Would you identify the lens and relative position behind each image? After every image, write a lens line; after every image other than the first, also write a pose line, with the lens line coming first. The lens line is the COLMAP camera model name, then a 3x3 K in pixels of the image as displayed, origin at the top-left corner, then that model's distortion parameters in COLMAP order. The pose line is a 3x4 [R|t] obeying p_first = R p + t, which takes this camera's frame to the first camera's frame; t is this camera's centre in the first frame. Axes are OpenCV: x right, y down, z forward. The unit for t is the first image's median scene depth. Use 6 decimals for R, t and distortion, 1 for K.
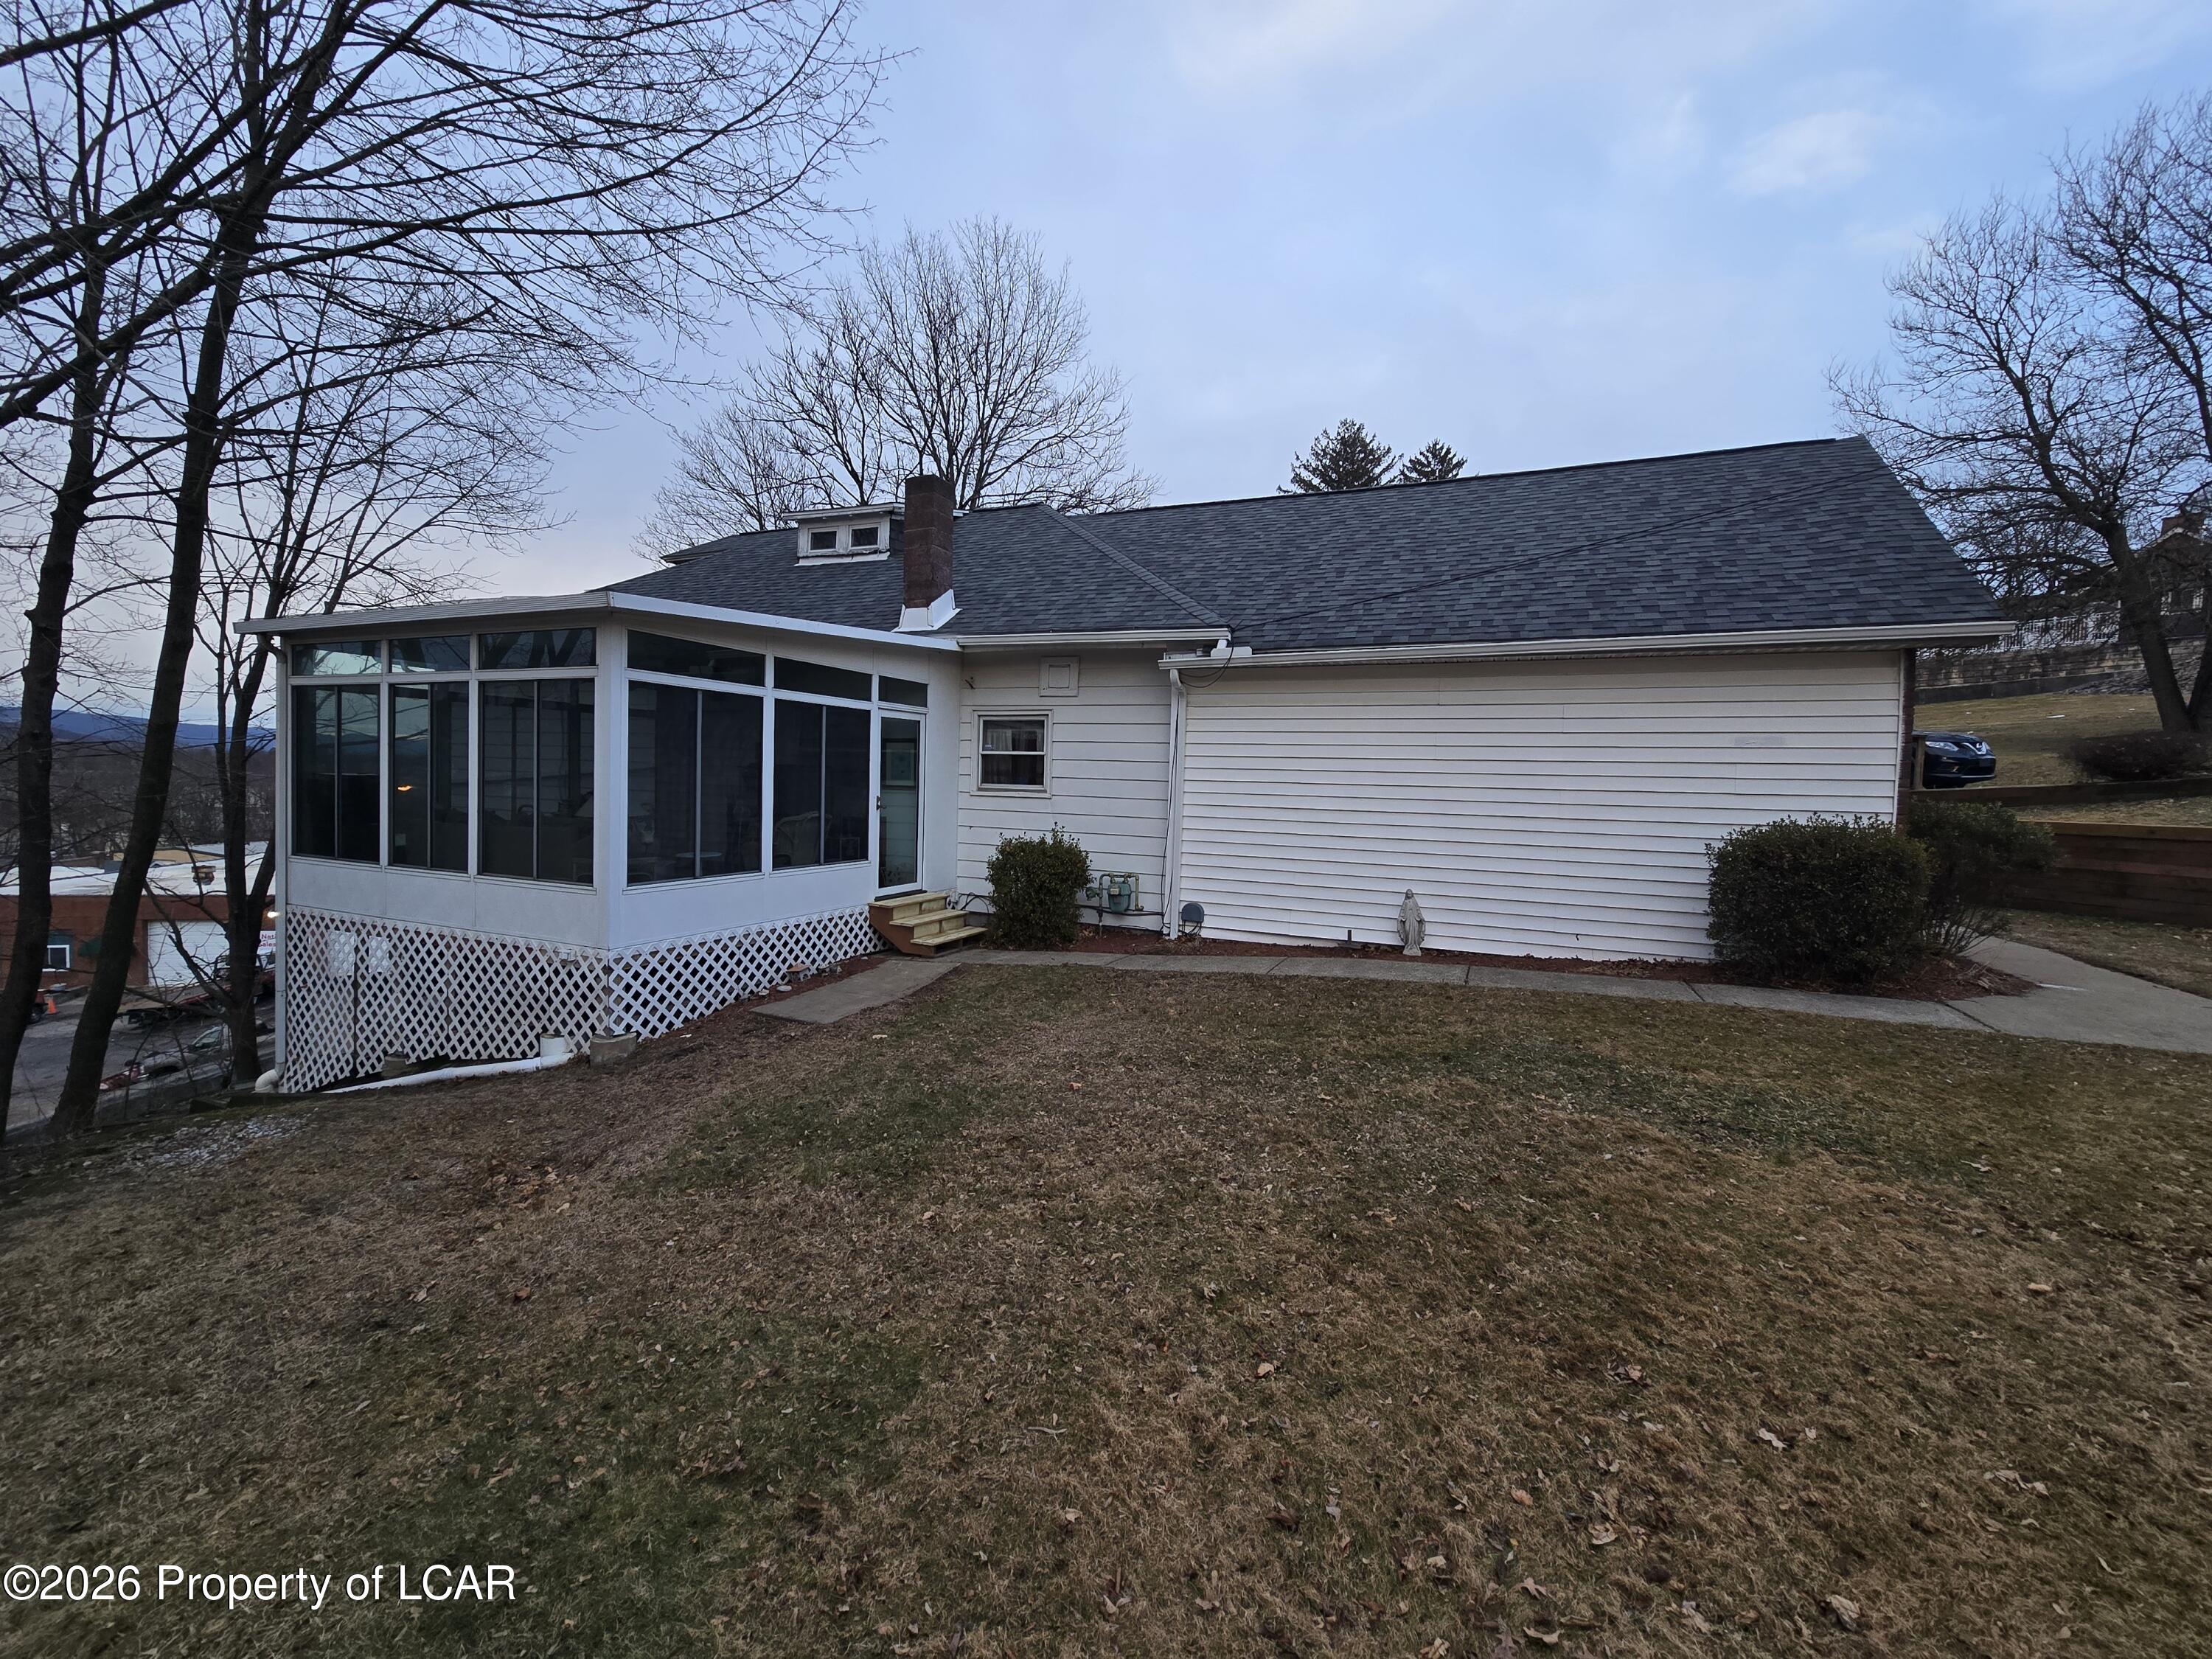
lens RADIAL K [[895.9, 0, 1102.5], [0, 895.9, 812.5], [0, 0, 1]] dist [-0.000258, -0.000143]
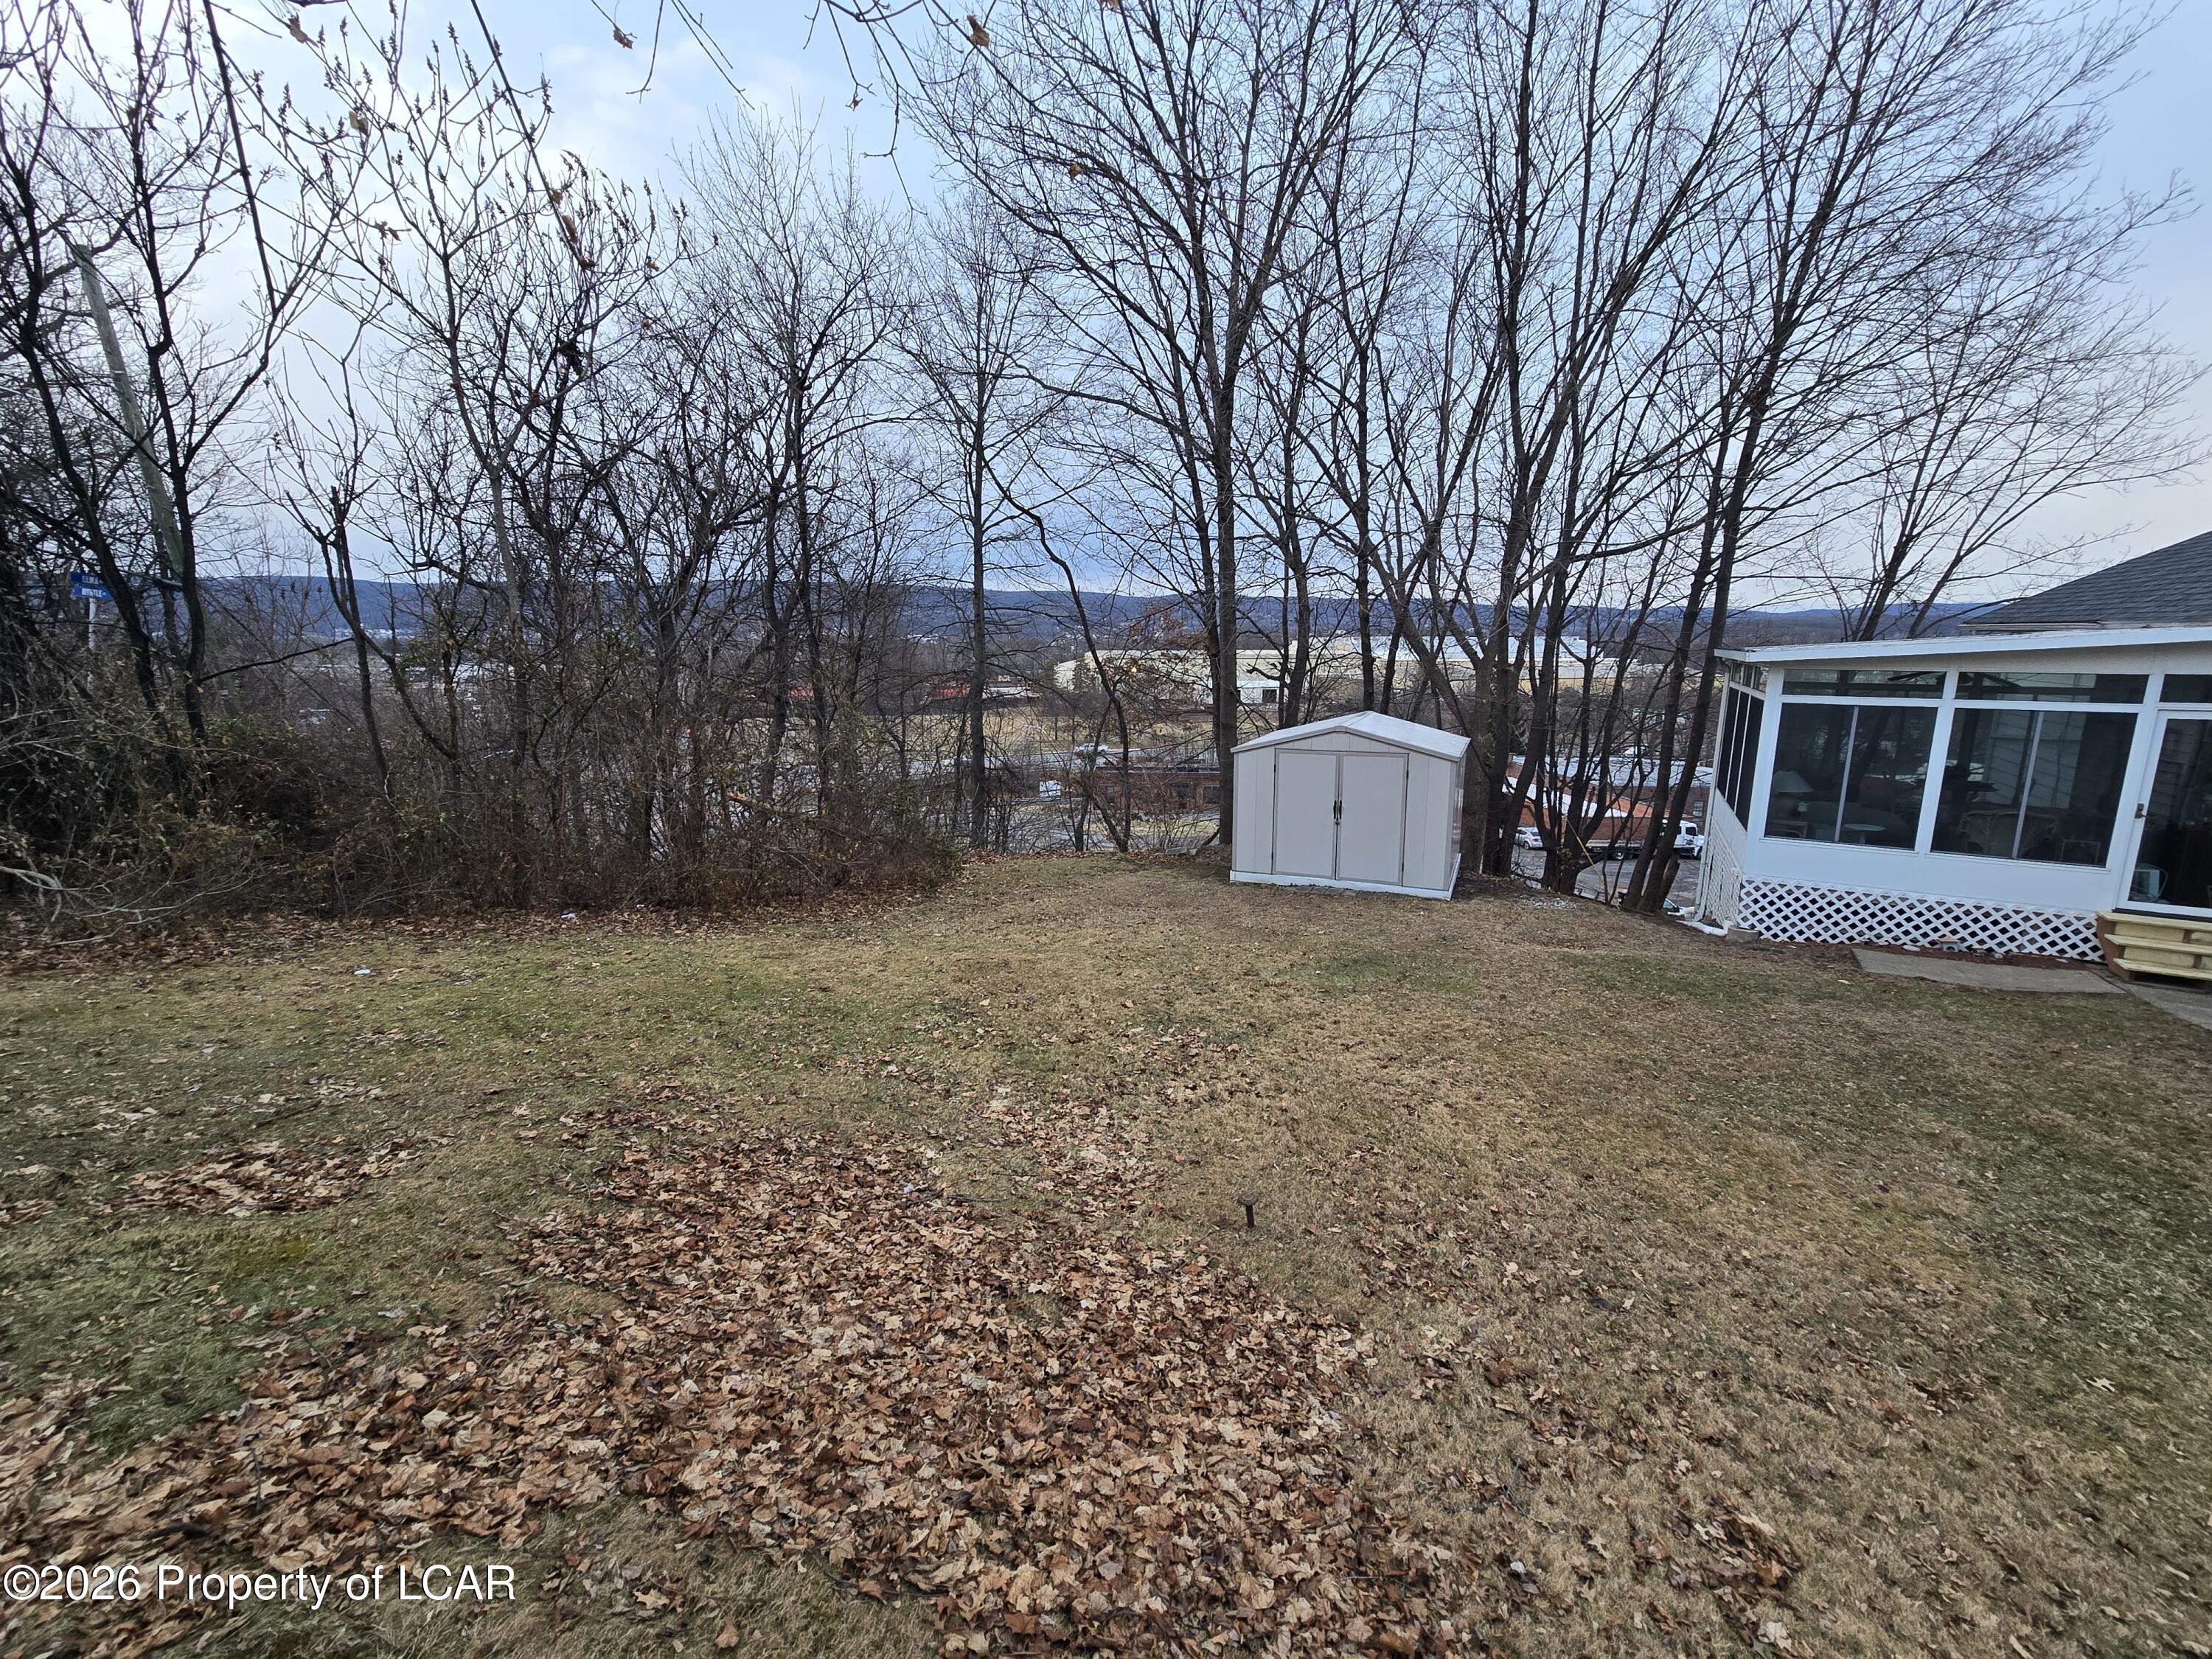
lens RADIAL K [[895.9, 0, 1102.5], [0, 895.9, 812.5], [0, 0, 1]] dist [-0.000258, -0.000143]
pose [[-0.083457, 0.160893, -0.983437, 0.773952], [-0.047120, 0.985139, 0.165170, -0.114877], [0.995397, 0.060124, -0.074636, -0.011268]]
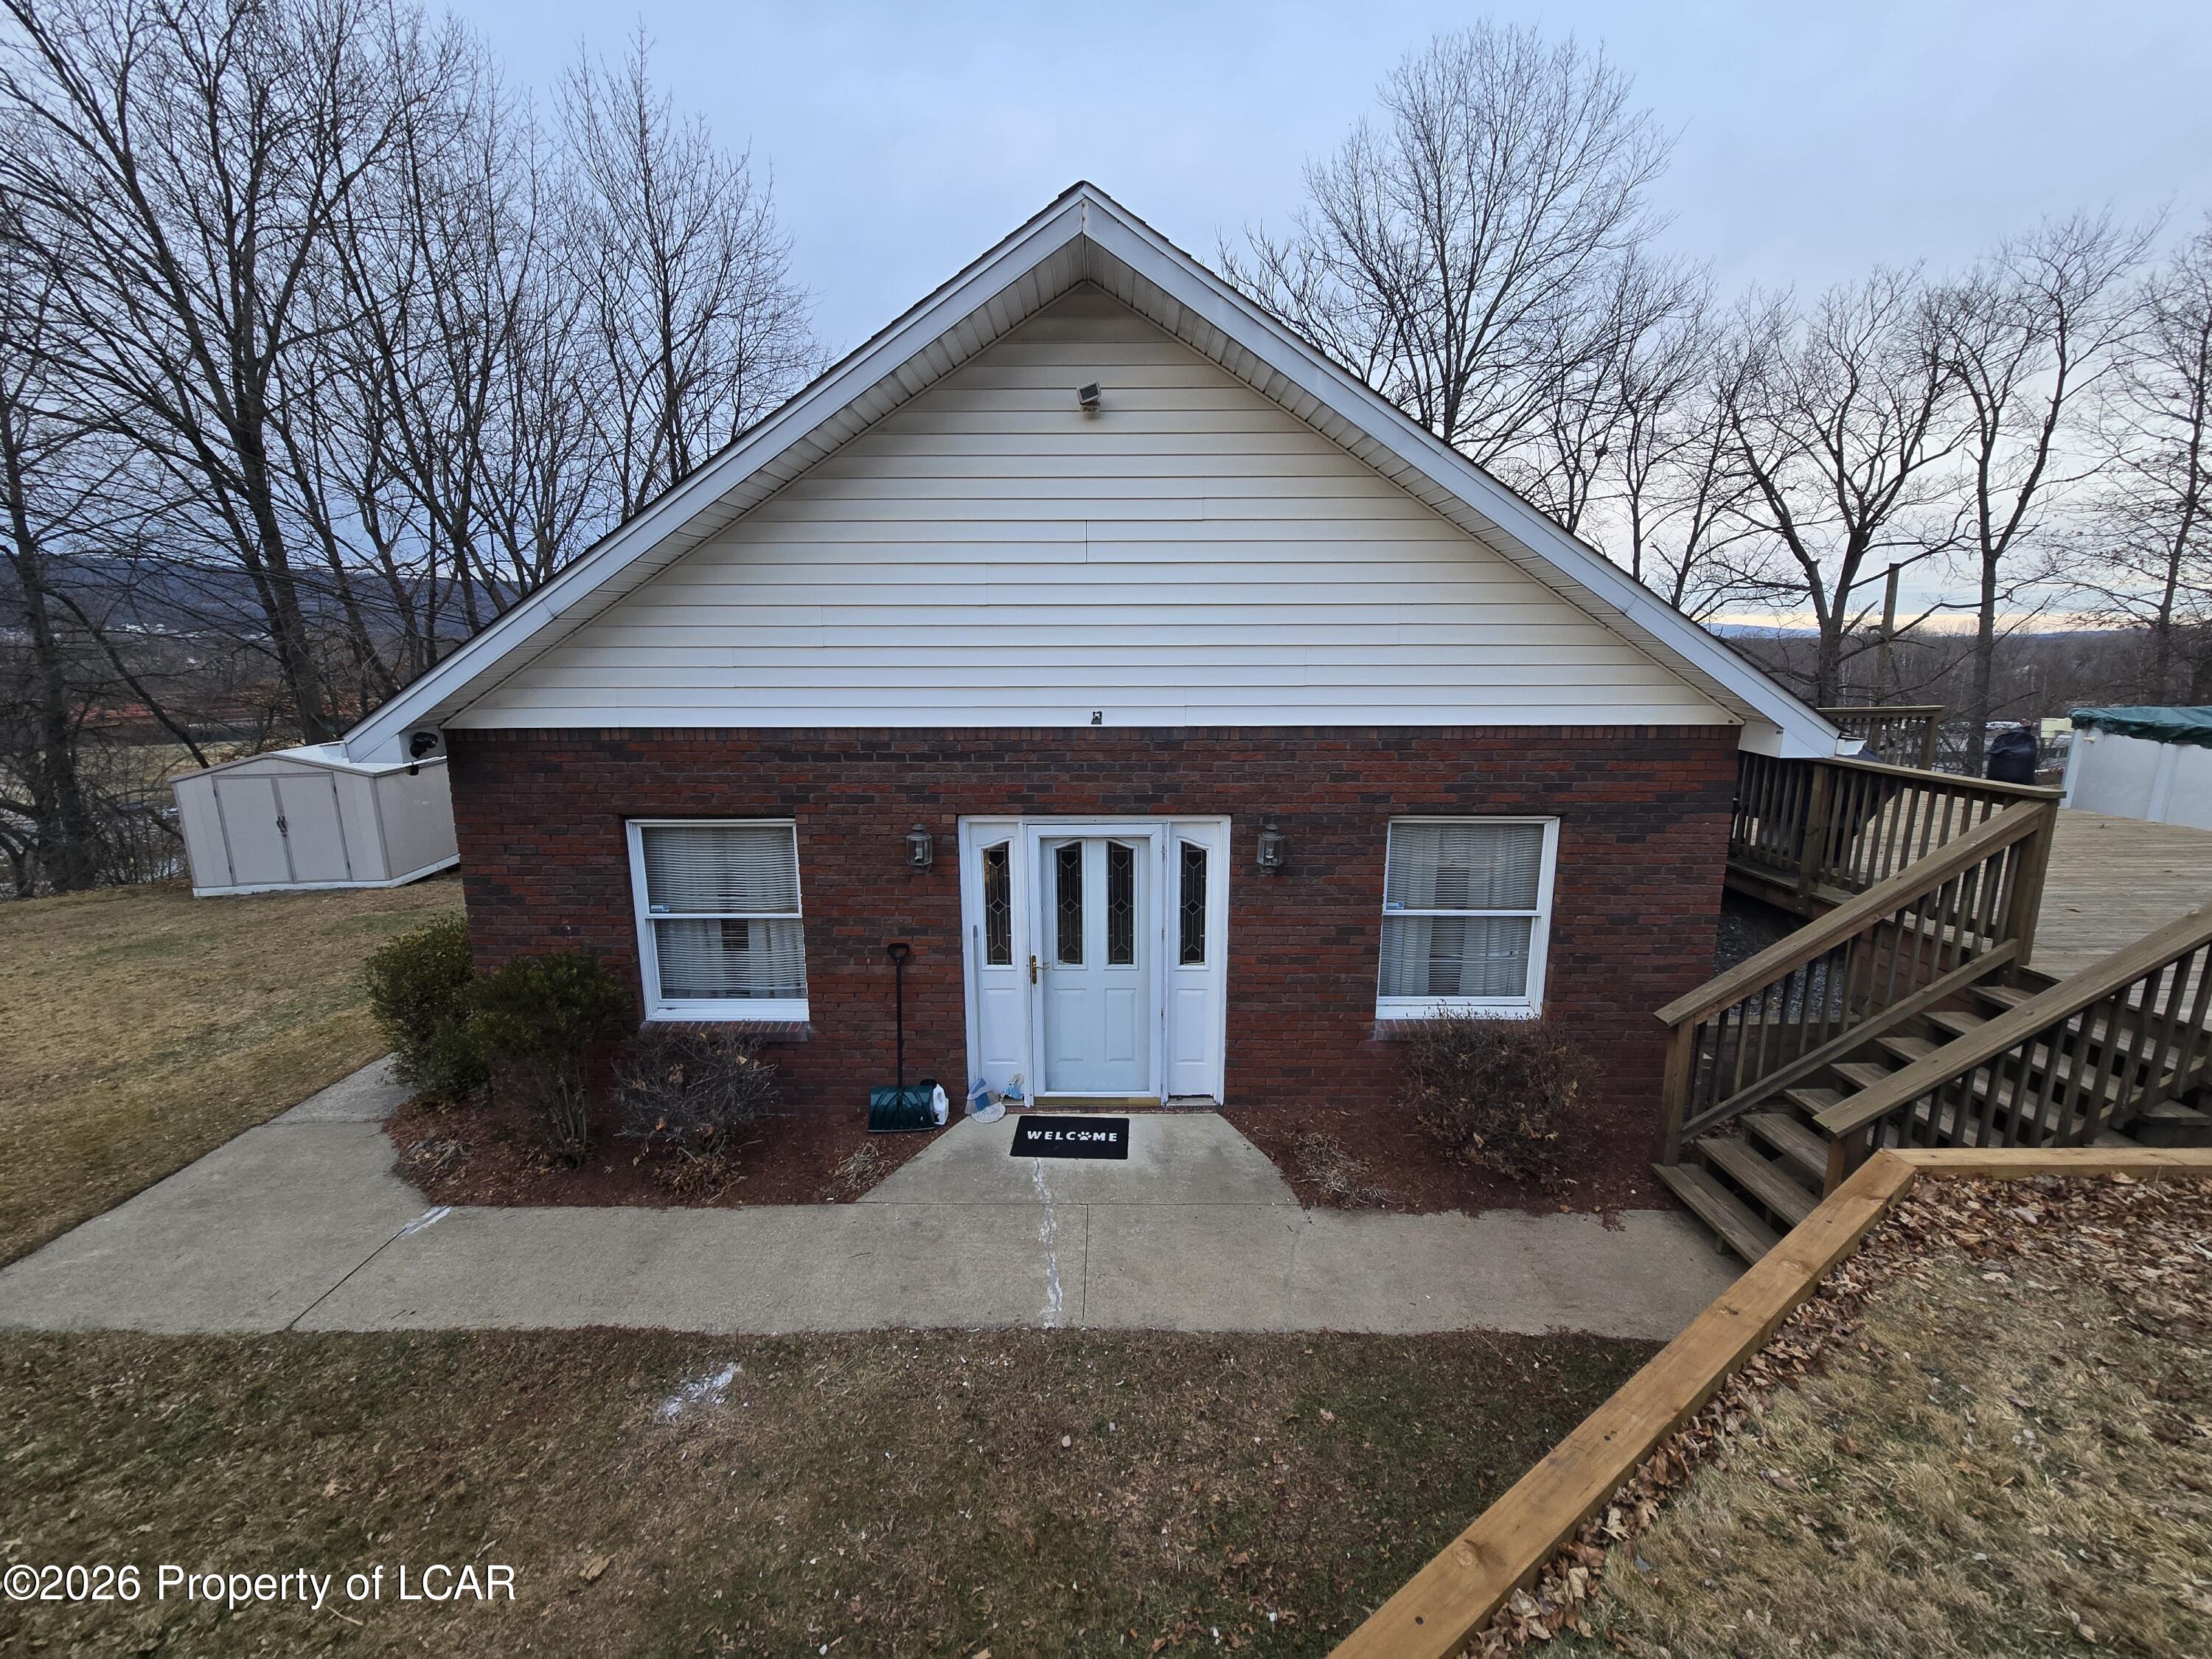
lens RADIAL K [[895.9, 0, 1102.5], [0, 895.9, 812.5], [0, 0, 1]] dist [-0.000258, -0.000143]
pose [[0.411964, 0.143231, -0.899873, 1.476624], [-0.025540, 0.988996, 0.145724, -0.205786], [0.910842, -0.037050, 0.411089, 0.951339]]
